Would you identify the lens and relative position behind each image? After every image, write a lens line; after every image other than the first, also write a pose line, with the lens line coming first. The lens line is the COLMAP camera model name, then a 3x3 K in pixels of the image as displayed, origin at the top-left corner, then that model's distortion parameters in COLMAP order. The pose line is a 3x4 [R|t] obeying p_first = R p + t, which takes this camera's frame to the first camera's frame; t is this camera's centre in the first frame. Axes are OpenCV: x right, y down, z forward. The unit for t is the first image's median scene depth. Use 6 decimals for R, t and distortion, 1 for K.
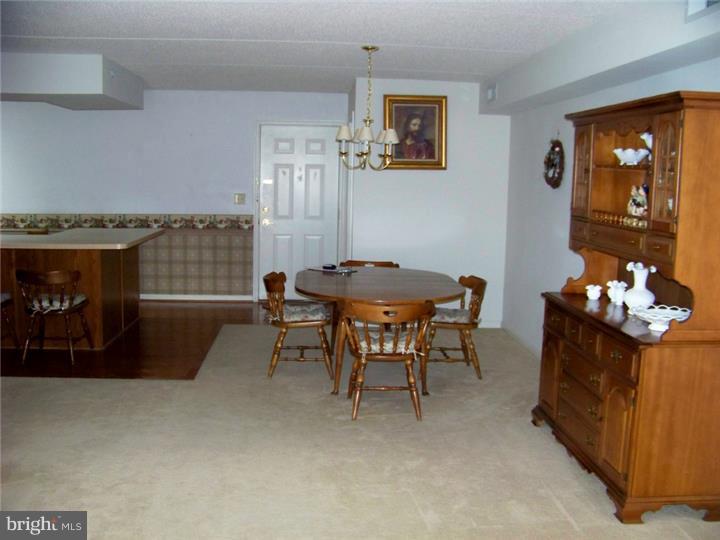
lens RADIAL K [[761.3, 0, 360.0], [0, 761.3, 270.0], [0, 0, 1]] dist [-0.179994, 0.019888]
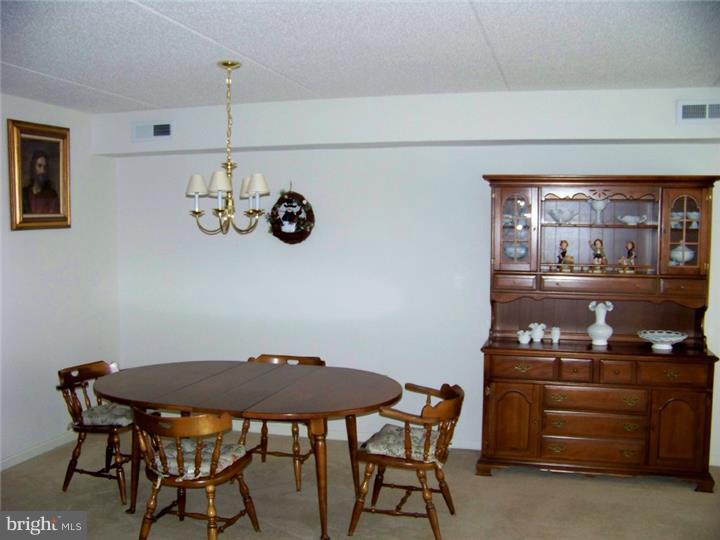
lens RADIAL K [[761.3, 0, 360.0], [0, 761.3, 270.0], [0, 0, 1]] dist [-0.179994, 0.019888]
pose [[0.338704, -0.080947, 0.937405, -0.588036], [0.125385, 0.991289, 0.040296, -0.105923], [-0.932501, 0.103889, 0.345903, 0.610257]]
